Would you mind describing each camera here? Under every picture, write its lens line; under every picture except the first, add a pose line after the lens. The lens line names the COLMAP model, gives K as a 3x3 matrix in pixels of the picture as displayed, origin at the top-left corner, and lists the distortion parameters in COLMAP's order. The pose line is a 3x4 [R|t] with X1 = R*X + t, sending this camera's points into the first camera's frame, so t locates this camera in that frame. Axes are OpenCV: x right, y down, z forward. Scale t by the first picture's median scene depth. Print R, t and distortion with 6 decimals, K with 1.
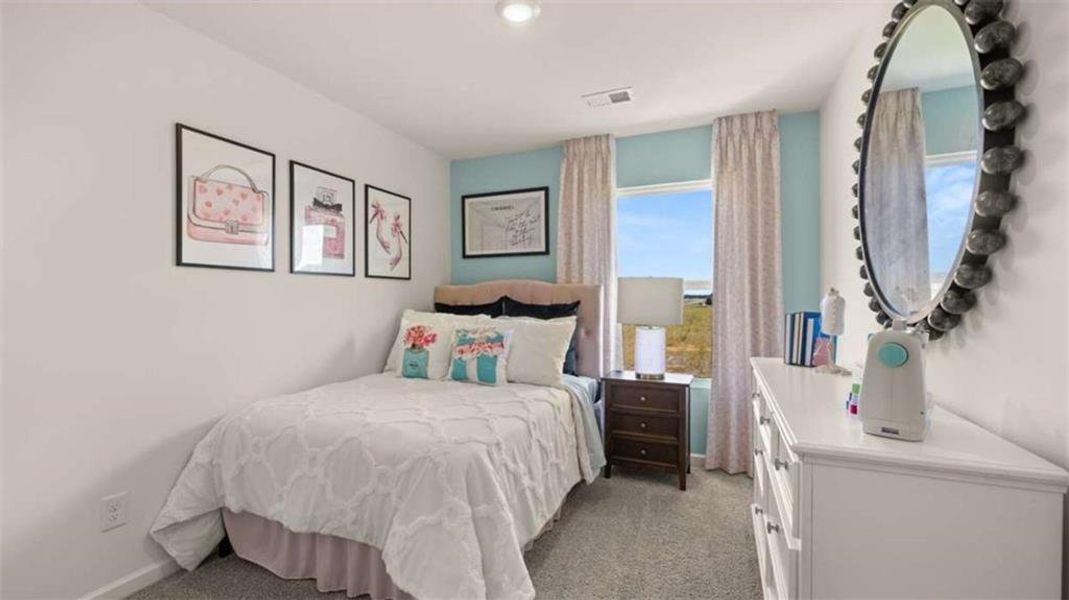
lens RADIAL K [[447.0, 0, 532.3], [0, 447.0, 299.4], [0, 0, 1]] dist [0.003230, 0.000148]
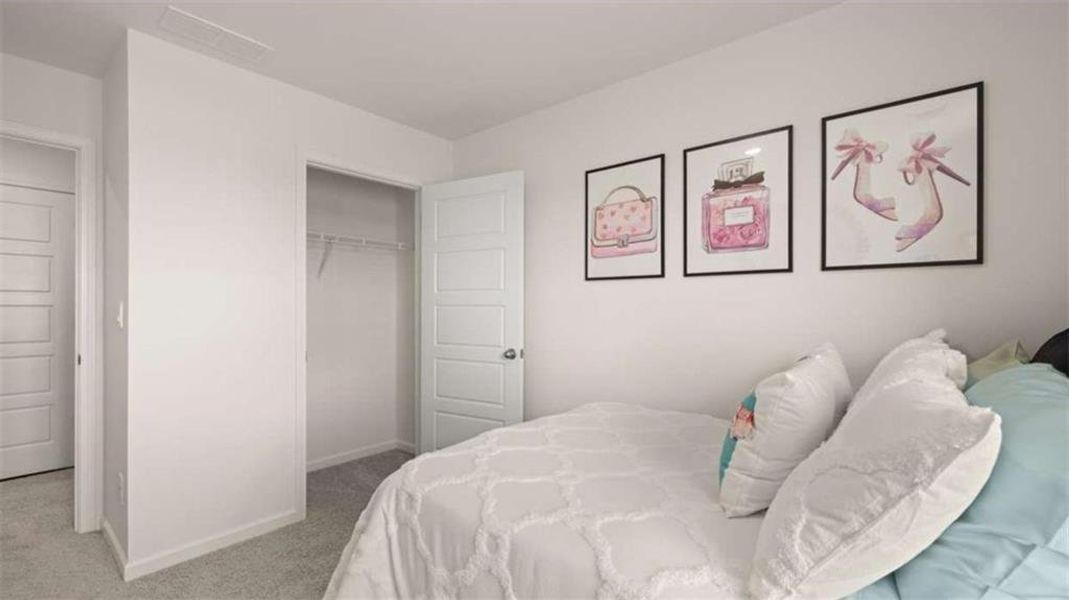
lens RADIAL K [[447.0, 0, 532.2], [0, 447.0, 304.5], [0, 0, 1]] dist [0.003230, 0.000148]
pose [[-0.282820, -0.002714, -0.959169, 0.379252], [-0.000809, 0.999996, -0.002591, -0.001492], [0.959173, 0.000043, -0.282821, 0.918148]]
